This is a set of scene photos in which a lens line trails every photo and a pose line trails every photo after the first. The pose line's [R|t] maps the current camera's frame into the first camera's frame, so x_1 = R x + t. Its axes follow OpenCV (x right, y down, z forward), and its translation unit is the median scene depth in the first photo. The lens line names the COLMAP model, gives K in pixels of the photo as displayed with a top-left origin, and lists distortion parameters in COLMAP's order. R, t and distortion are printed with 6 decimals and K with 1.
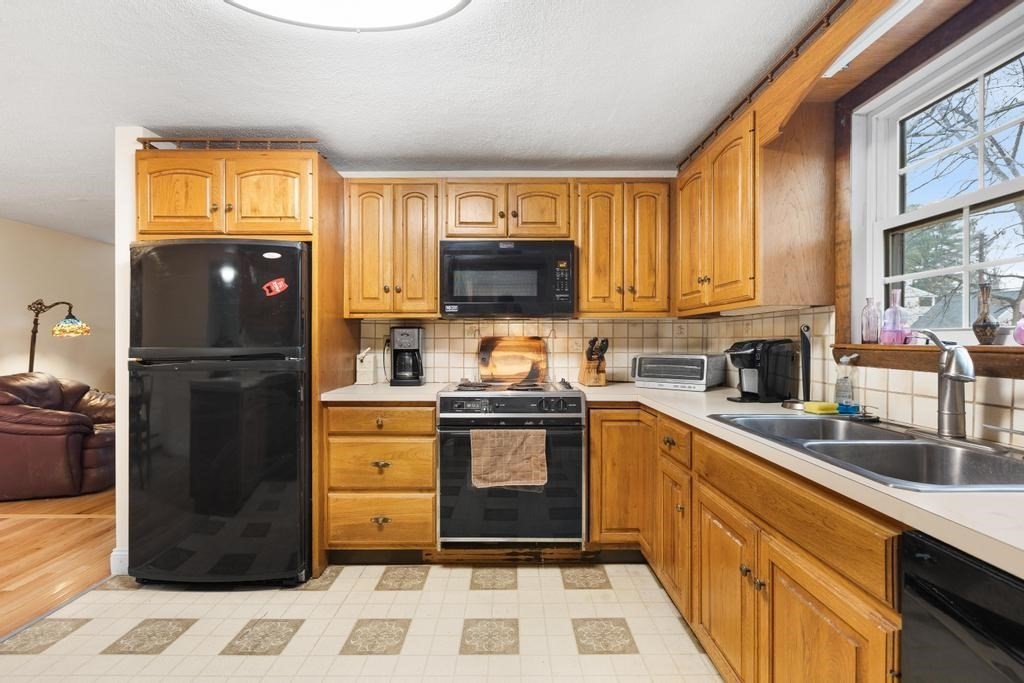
lens RADIAL K [[460.4, 0, 510.9], [0, 460.4, 344.4], [0, 0, 1]] dist [0.001172, 0.000431]
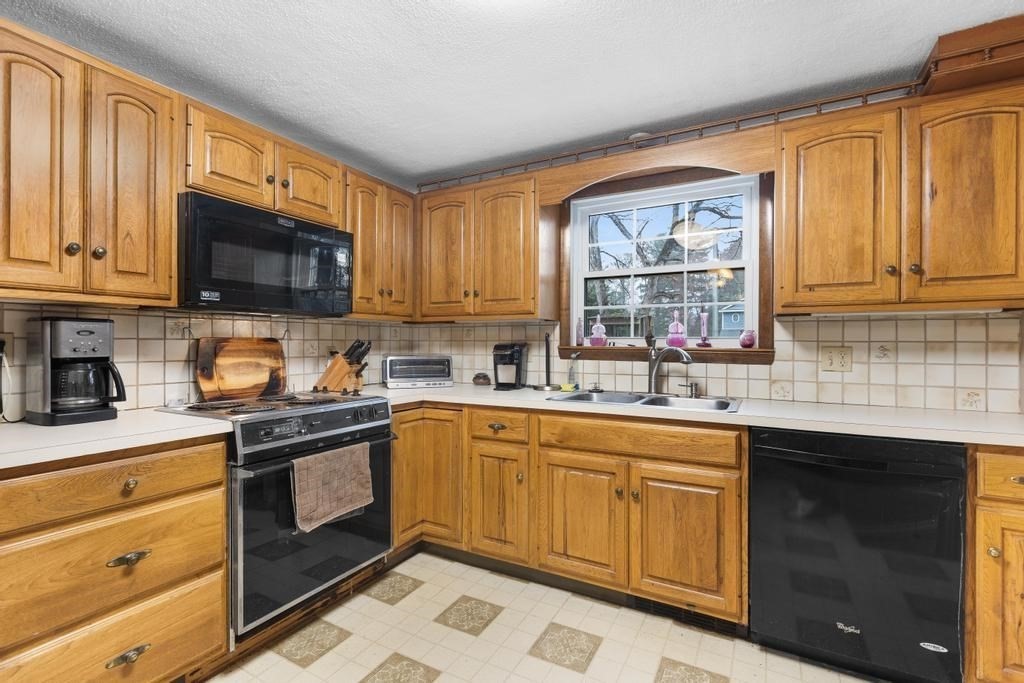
lens RADIAL K [[460.4, 0, 512.2], [0, 460.4, 345.2], [0, 0, 1]] dist [0.001172, 0.000431]
pose [[0.480425, -0.001678, 0.877034, -0.554637], [0.003703, 0.999993, -0.000115, -0.002914], [-0.877028, 0.003302, 0.480428, 0.304625]]
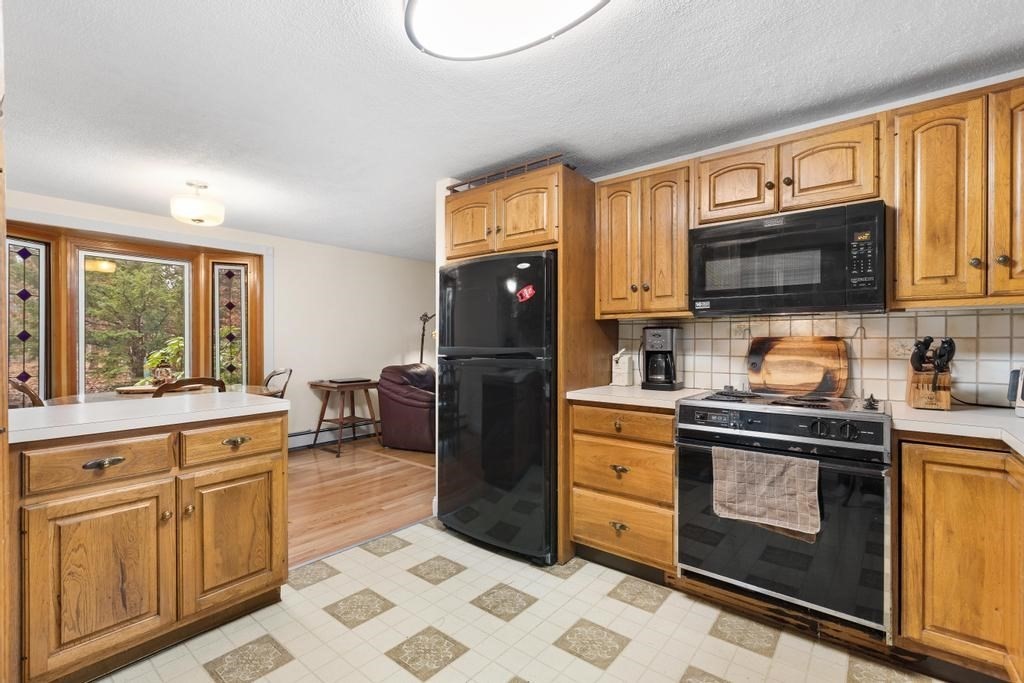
lens RADIAL K [[460.4, 0, 508.8], [0, 460.4, 343.5], [0, 0, 1]] dist [0.001172, 0.000431]
pose [[0.774674, 0.003556, -0.632351, 0.151050], [-0.006392, 0.999977, -0.002207, -0.000366], [0.632329, 0.005751, 0.774679, 0.097038]]
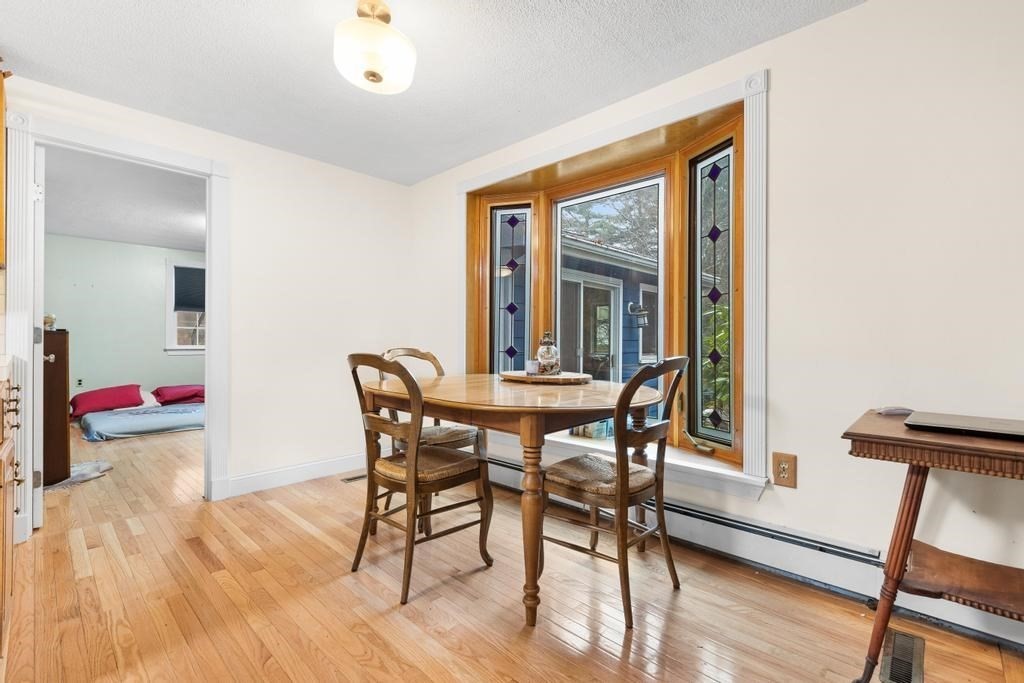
lens RADIAL K [[460.4, 0, 507.1], [0, 460.4, 345.3], [0, 0, 1]] dist [0.001172, 0.000431]
pose [[-0.693121, 0.002528, -0.720817, -1.004785], [-0.011002, 0.999840, 0.014086, 0.072403], [0.720737, 0.017694, -0.692982, 1.254746]]
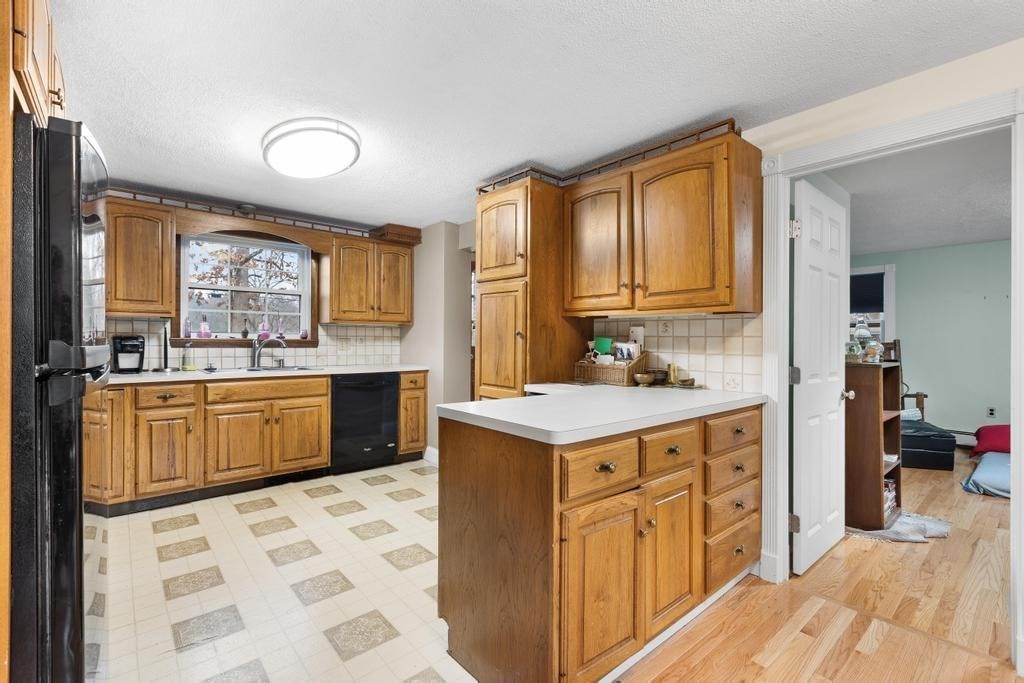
lens RADIAL K [[460.4, 0, 507.8], [0, 460.4, 338.2], [0, 0, 1]] dist [0.001172, 0.000431]
pose [[-0.651214, -0.002577, 0.758890, -1.362601], [-0.001674, 0.999997, 0.001959, -0.004044], [-0.758893, 0.000005, -0.651216, 0.916198]]
